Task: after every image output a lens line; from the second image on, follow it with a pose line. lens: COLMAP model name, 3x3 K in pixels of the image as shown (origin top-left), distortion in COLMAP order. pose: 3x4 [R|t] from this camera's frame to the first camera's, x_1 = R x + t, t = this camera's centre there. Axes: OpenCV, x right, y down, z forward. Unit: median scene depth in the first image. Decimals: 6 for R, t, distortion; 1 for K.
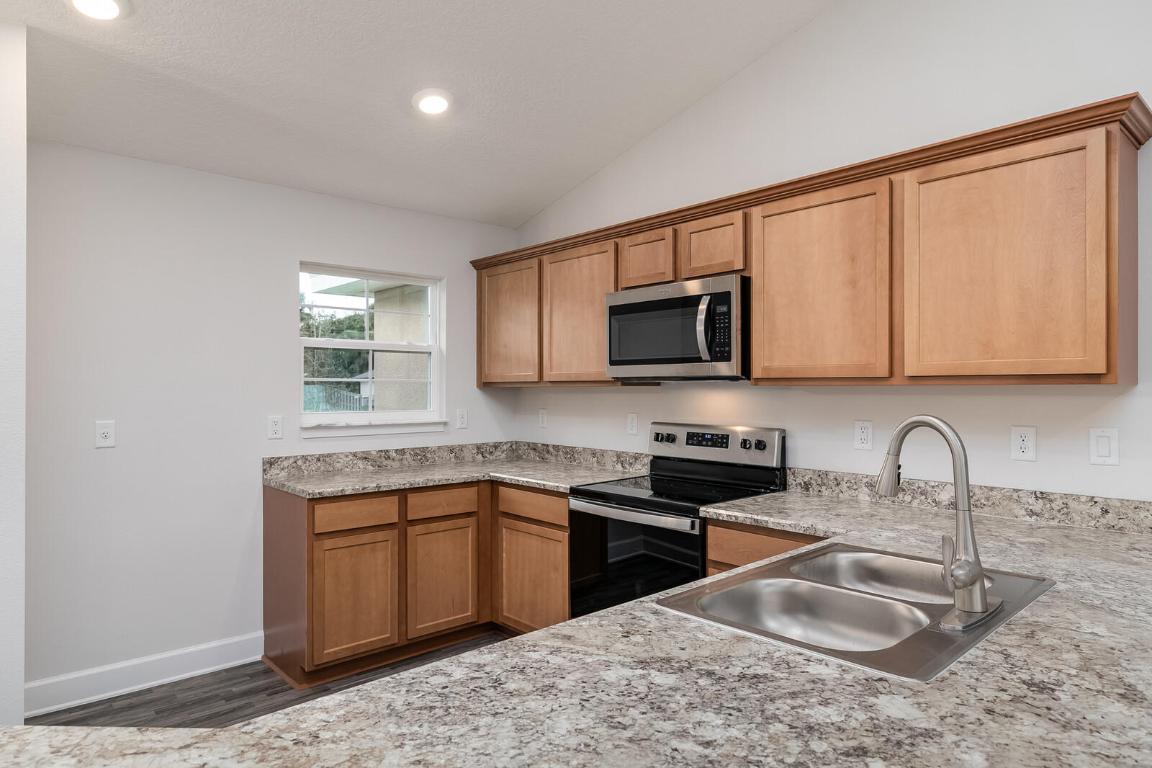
lens RADIAL K [[687.9, 0, 576.0], [0, 687.9, 384.0], [0, 0, 1]] dist [0.001362, 0.001478]
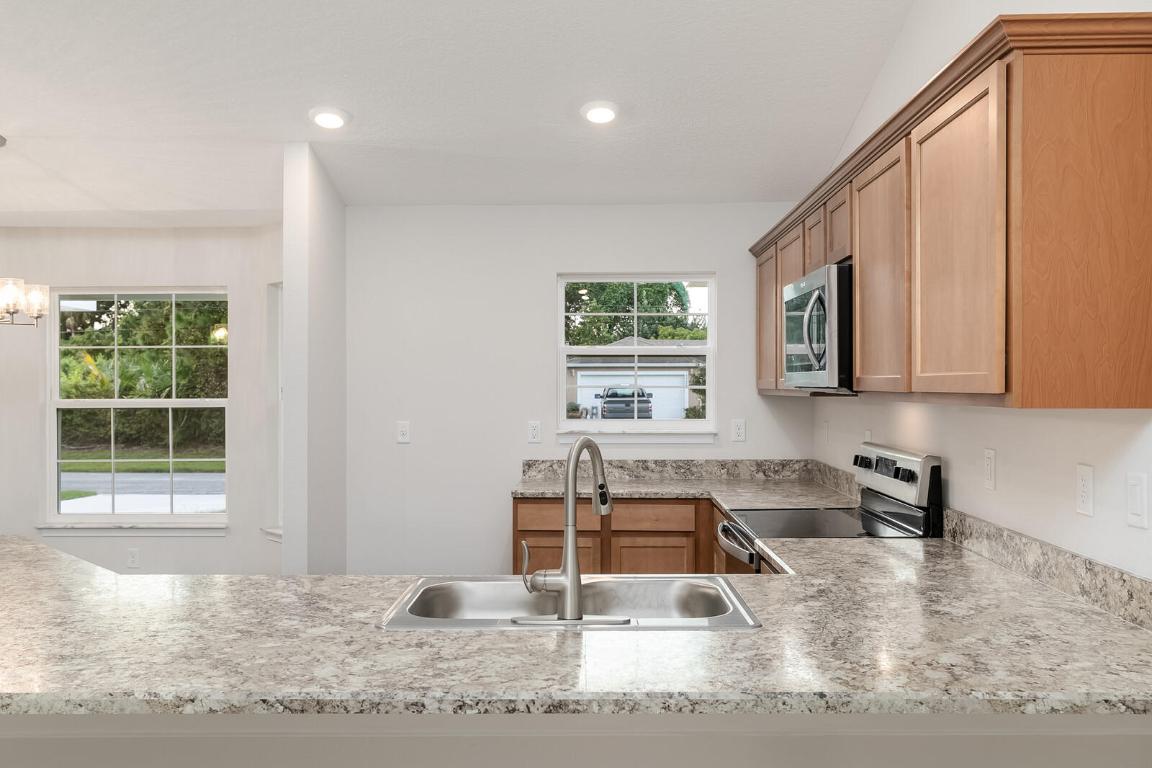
lens RADIAL K [[951.6, 0, 576.0], [0, 951.6, 384.0], [0, 0, 1]] dist [-0.012244, -0.005222]
pose [[0.726977, -0.000144, -0.686661, 0.678050], [0.003752, 0.999986, 0.003762, -0.018399], [0.686651, -0.005311, 0.726968, -0.030559]]
